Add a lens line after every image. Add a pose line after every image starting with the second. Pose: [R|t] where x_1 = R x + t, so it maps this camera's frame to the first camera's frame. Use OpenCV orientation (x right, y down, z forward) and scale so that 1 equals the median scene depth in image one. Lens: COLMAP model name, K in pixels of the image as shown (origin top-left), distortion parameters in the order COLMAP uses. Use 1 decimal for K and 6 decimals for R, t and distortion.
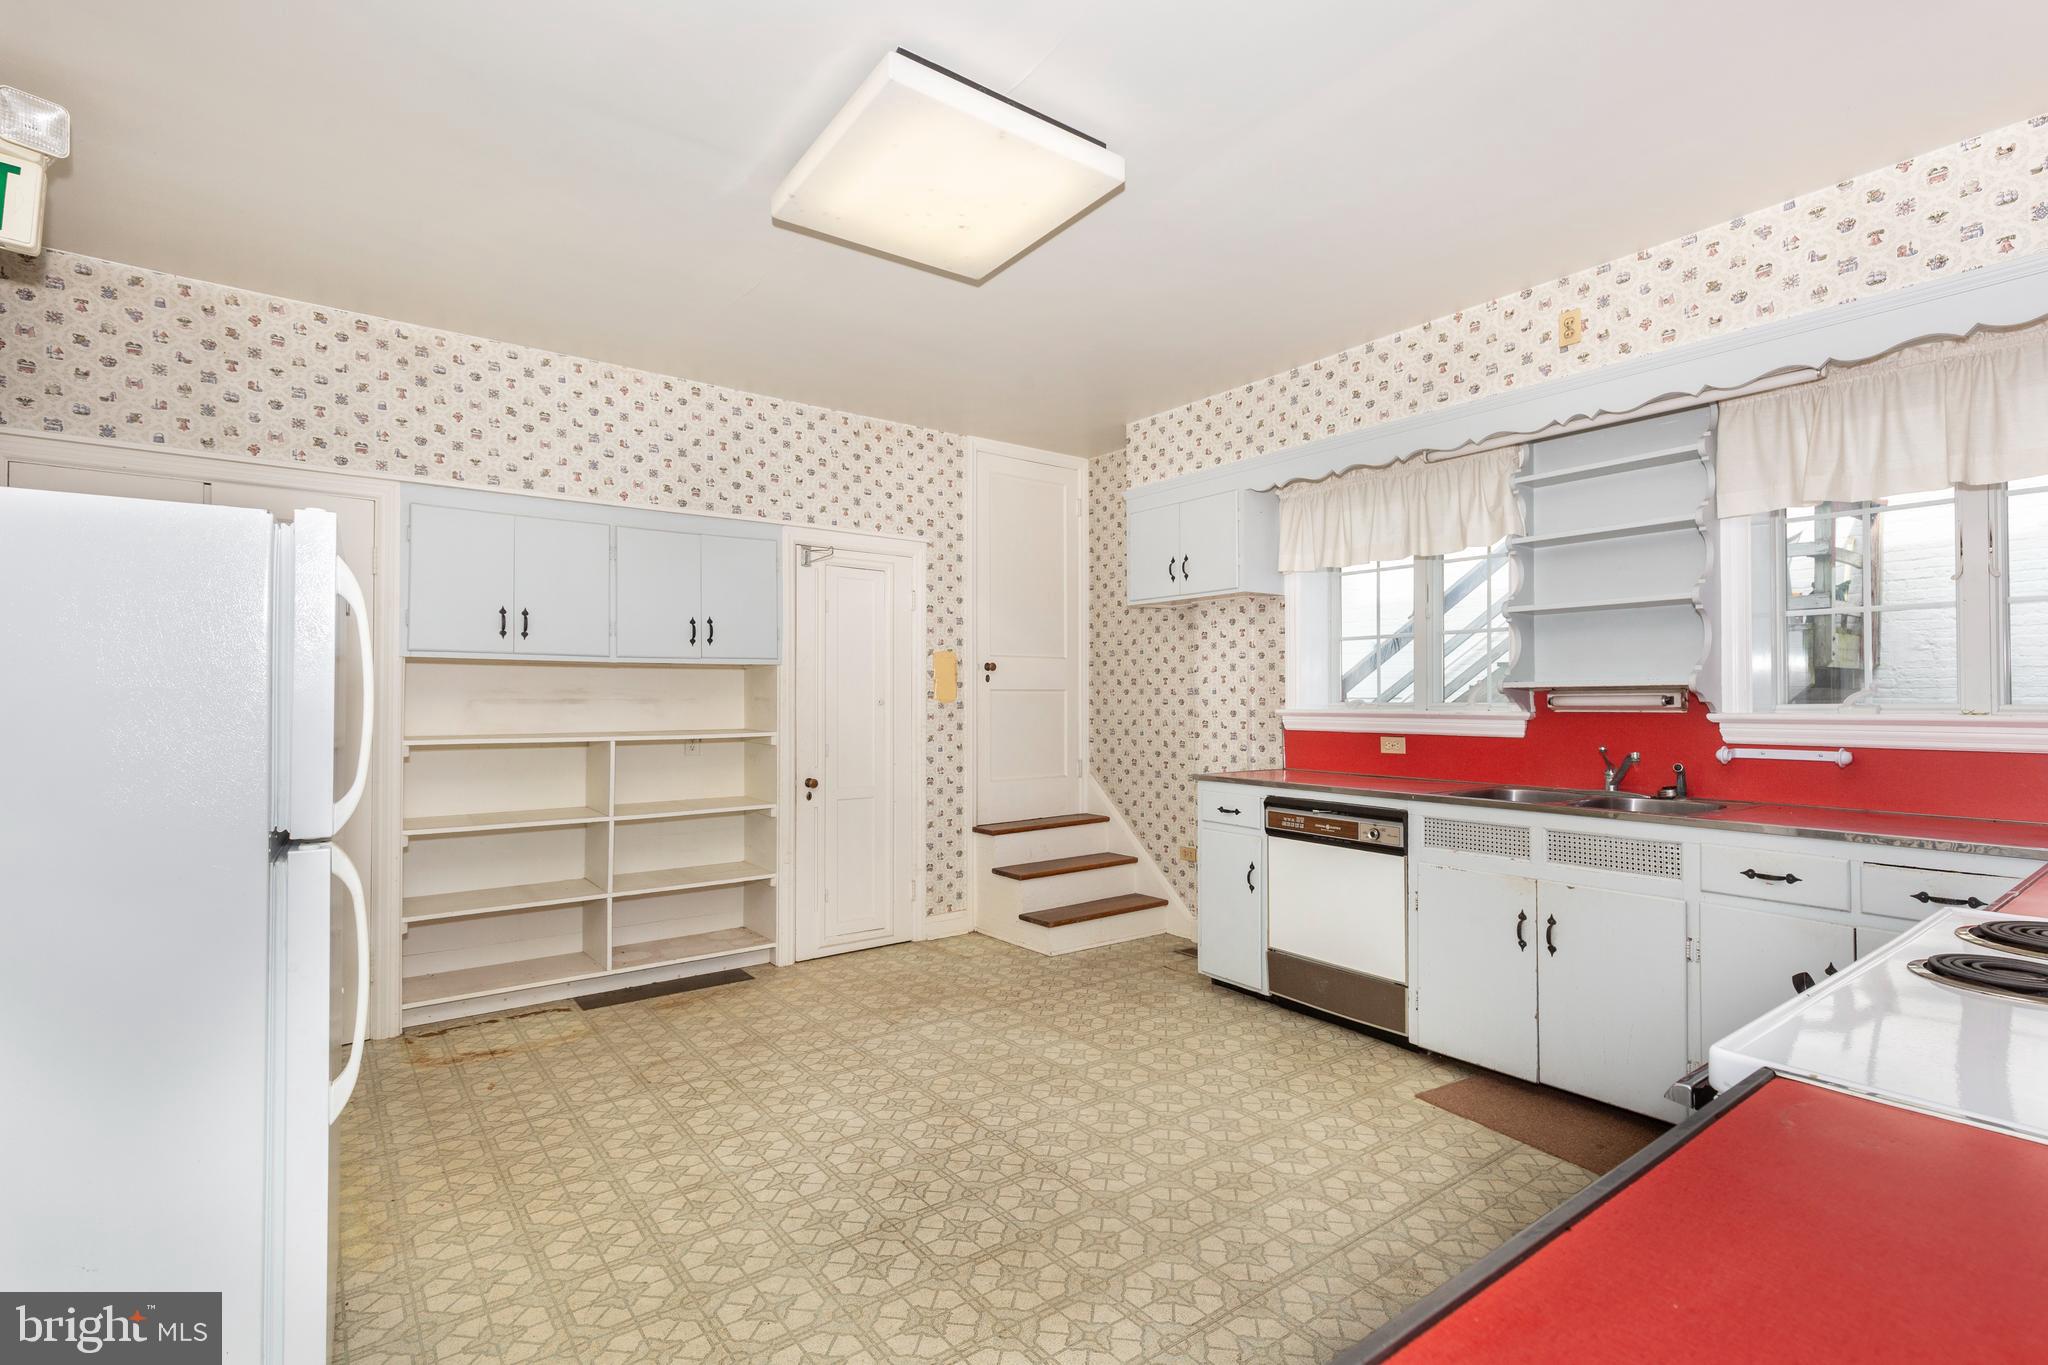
lens RADIAL K [[924.8, 0, 1035.1], [0, 924.8, 685.6], [0, 0, 1]] dist [0.009592, -0.000988]
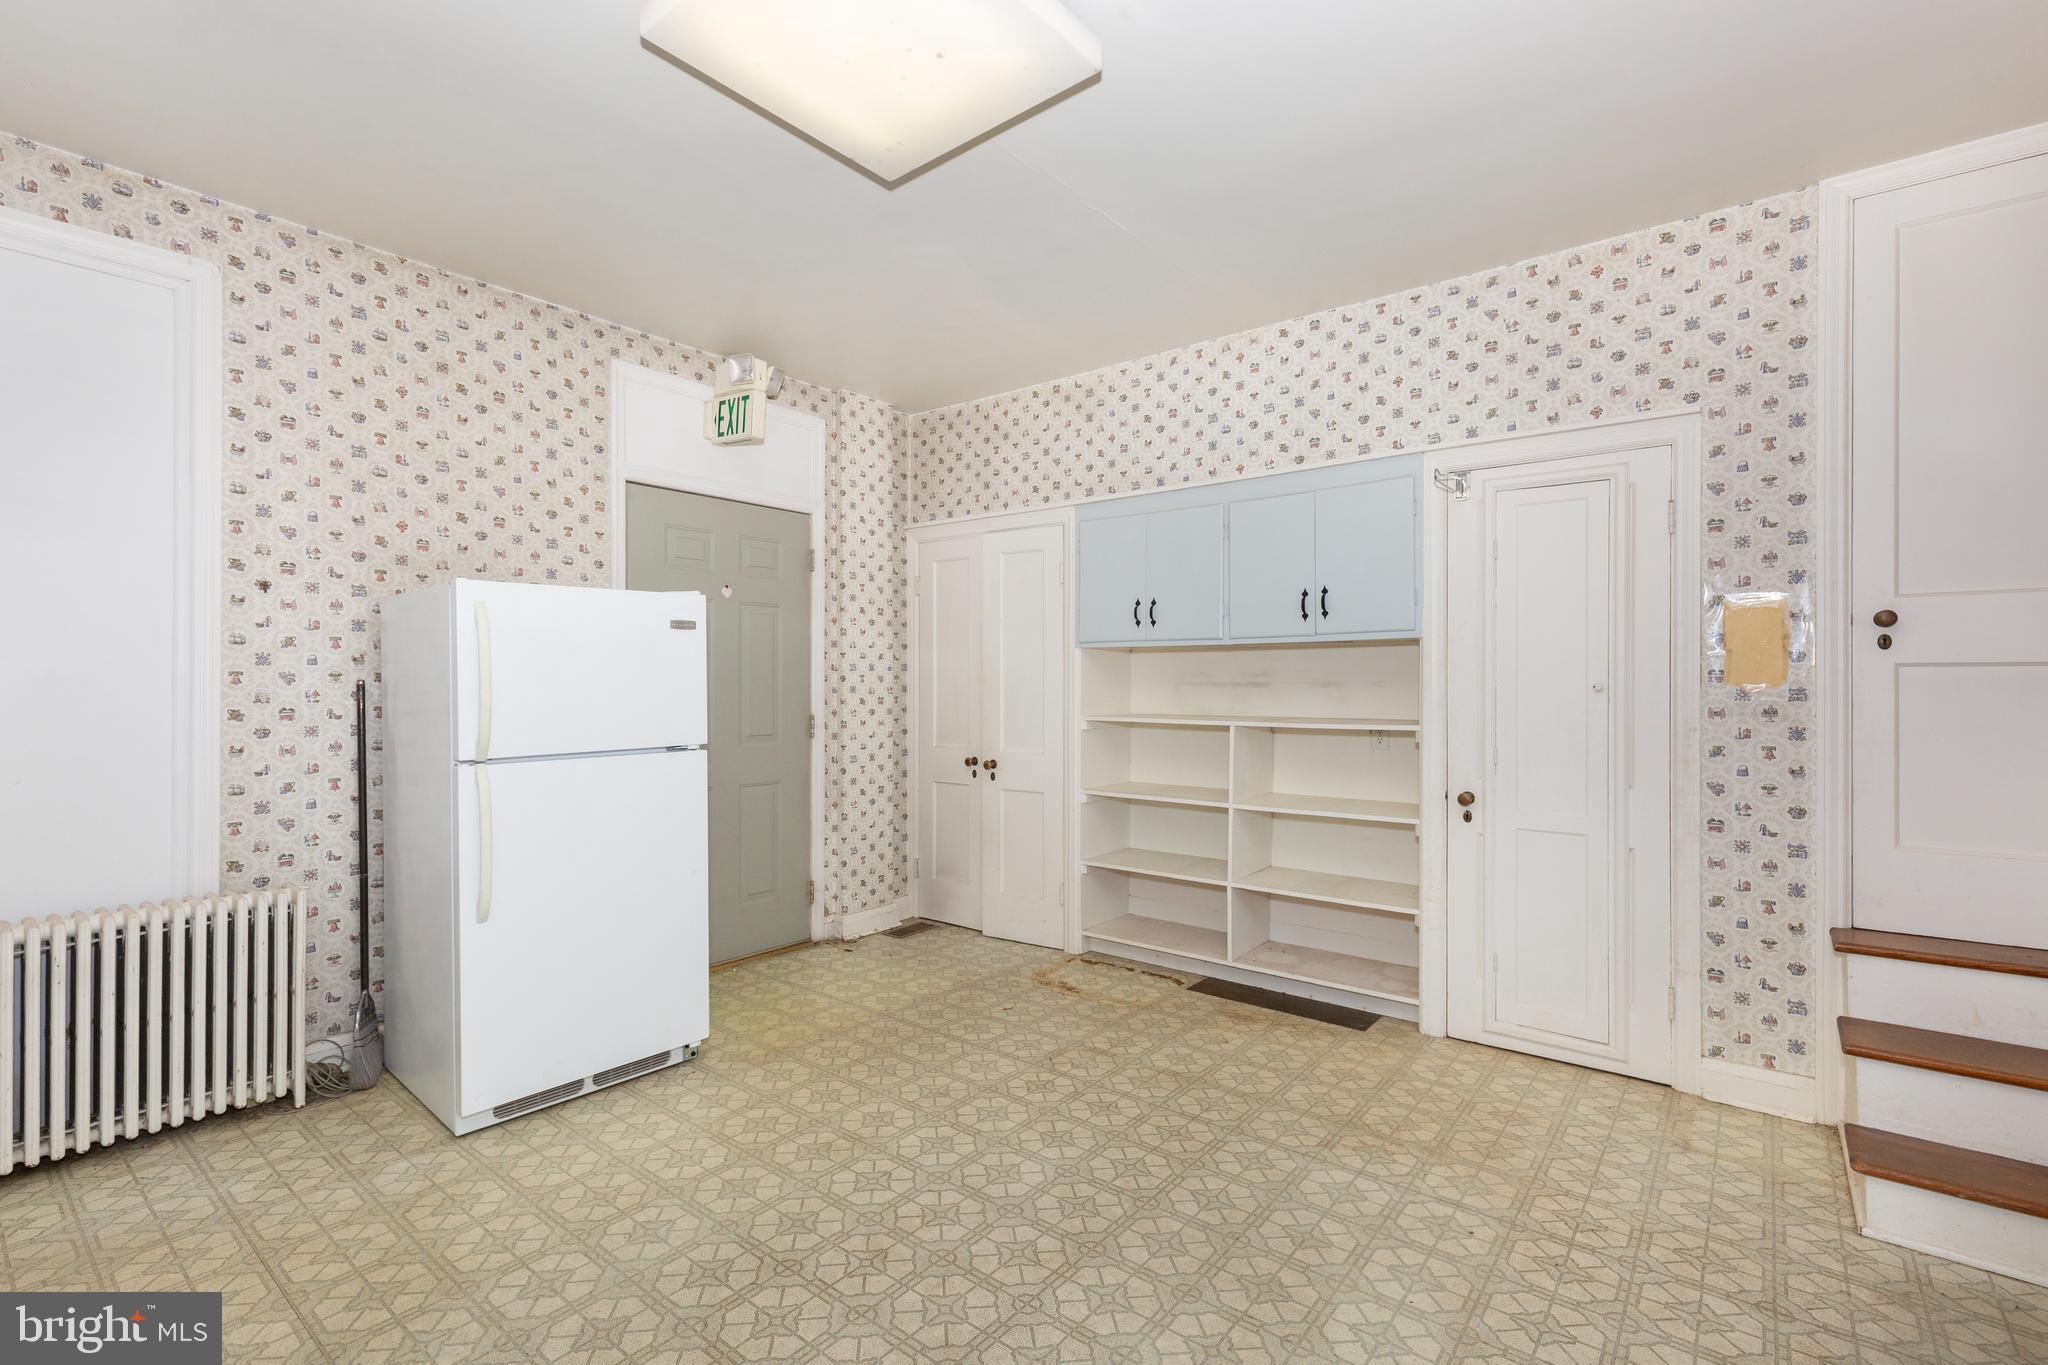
lens RADIAL K [[924.8, 0, 1031.5], [0, 924.8, 682.8], [0, 0, 1]] dist [0.009592, -0.000988]
pose [[0.246532, 0.002115, -0.969132, 0.478629], [0.015176, 0.999867, 0.006043, 0.006508], [0.969016, -0.016198, 0.246467, 0.624602]]
